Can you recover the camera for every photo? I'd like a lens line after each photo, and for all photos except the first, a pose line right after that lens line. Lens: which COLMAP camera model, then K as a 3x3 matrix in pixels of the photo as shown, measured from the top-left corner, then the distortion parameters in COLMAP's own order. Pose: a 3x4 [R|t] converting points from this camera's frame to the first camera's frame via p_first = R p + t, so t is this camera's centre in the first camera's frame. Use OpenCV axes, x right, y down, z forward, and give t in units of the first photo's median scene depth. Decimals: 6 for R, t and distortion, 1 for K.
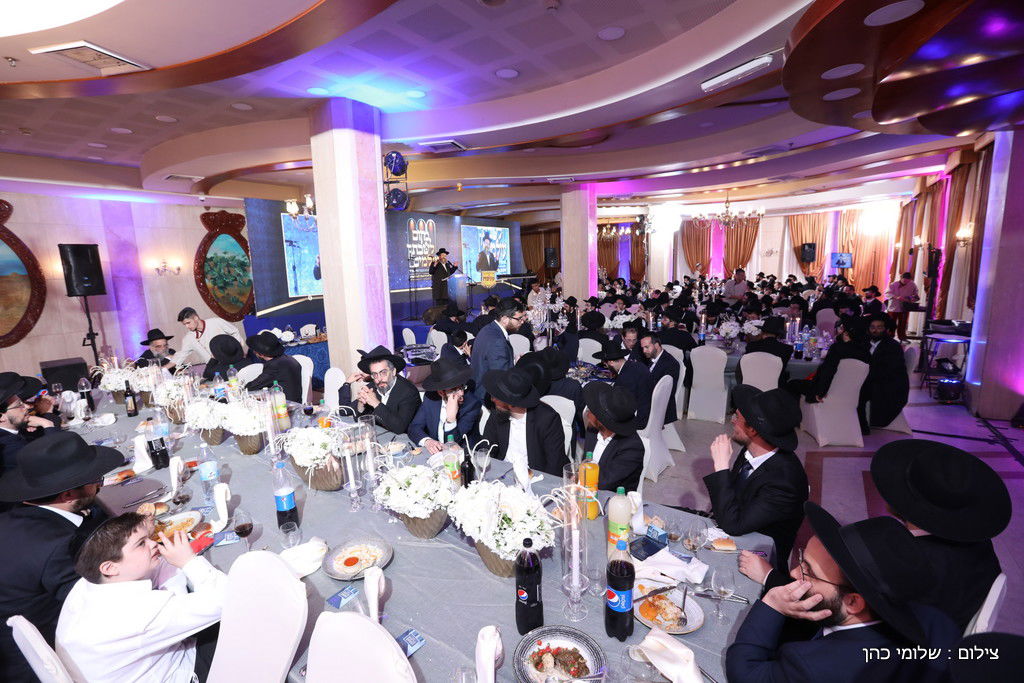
lens RADIAL K [[486.0, 0, 512.0], [0, 486.0, 341.5], [0, 0, 1]] dist [-0.038811, 0.001012]
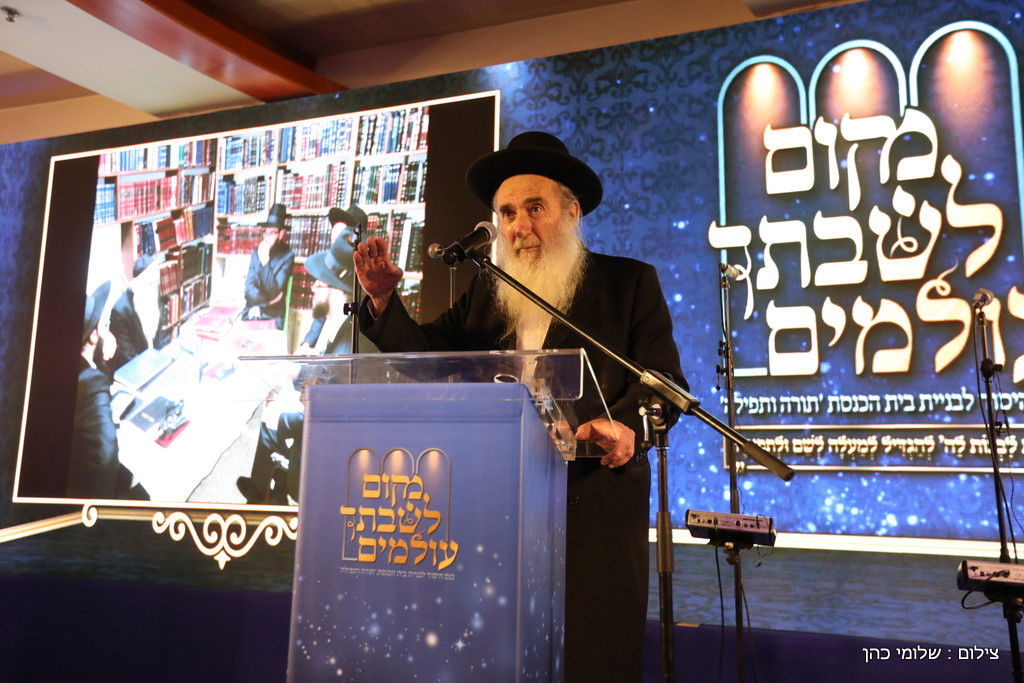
lens RADIAL K [[852.9, 0, 512.0], [0, 852.9, 341.5], [0, 0, 1]] dist [0.046892, 0.003752]
pose [[0.297081, -0.127603, -0.946288, 0.011461], [-0.181074, 0.965519, -0.187043, -0.103452], [0.937526, 0.226915, 0.263732, 0.865979]]
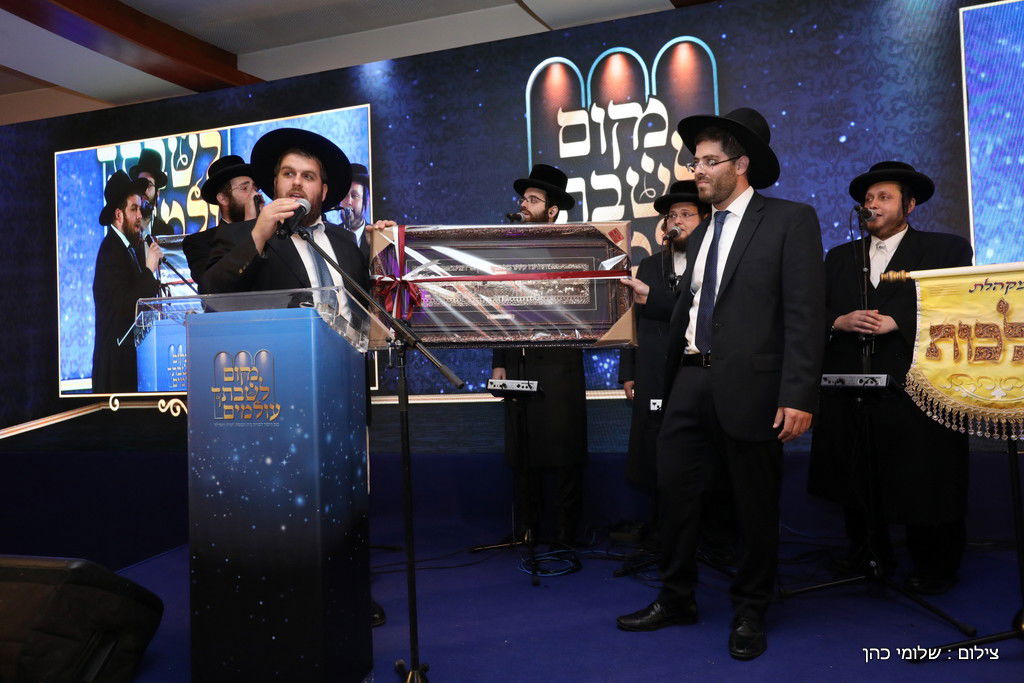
lens RADIAL K [[659.4, 0, 512.0], [0, 659.4, 341.5], [0, 0, 1]] dist [-0.006956, -0.000923]
pose [[0.376581, -0.023894, -0.926075, 0.048257], [-0.126515, 0.988975, -0.076963, -0.106286], [0.917704, 0.146145, 0.369406, 0.883814]]
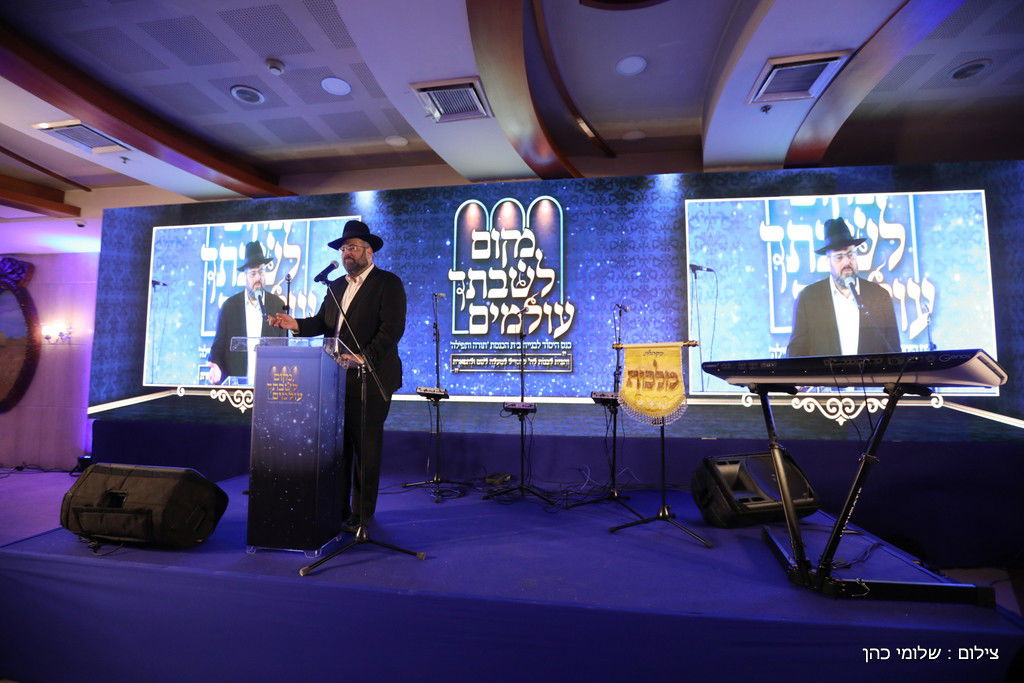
lens RADIAL K [[486.0, 0, 512.0], [0, 486.0, 341.5], [0, 0, 1]] dist [-0.038811, 0.001012]
pose [[0.473983, -0.040415, -0.879606, 0.118850], [-0.166936, 0.976705, -0.134831, -0.106431], [0.864565, 0.210746, 0.456195, 0.872032]]
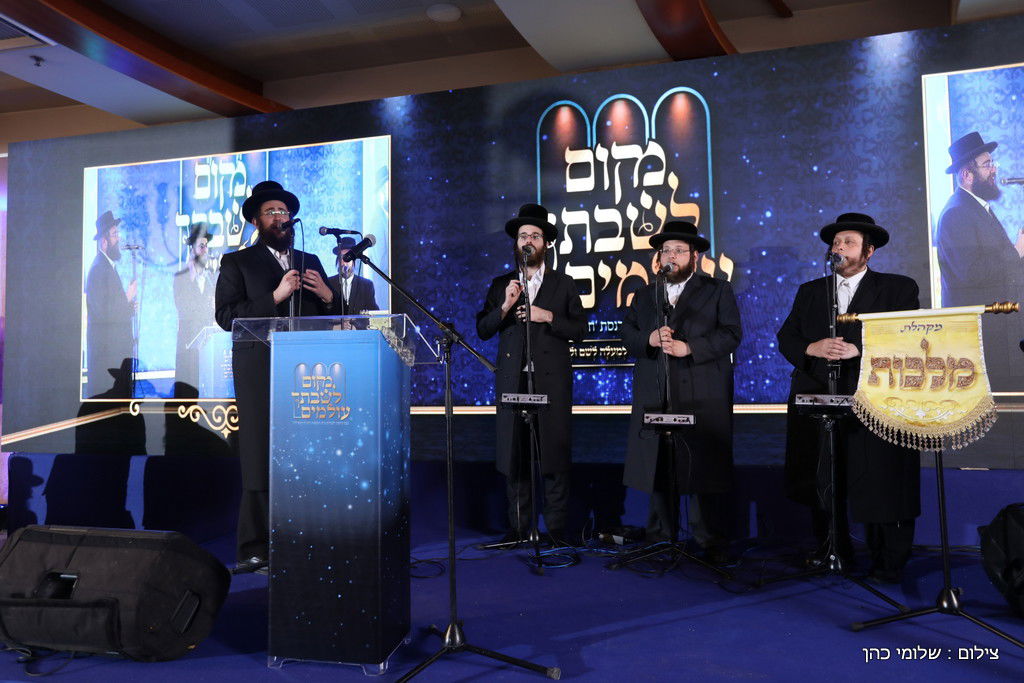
lens RADIAL K [[696.0, 0, 512.0], [0, 696.0, 341.5], [0, 0, 1]] dist [-0.006620, -0.001189]
pose [[0.396052, -0.034613, -0.917576, 0.082720], [-0.149633, 0.983499, -0.101686, -0.102721], [0.905954, 0.177573, 0.384337, 0.859643]]
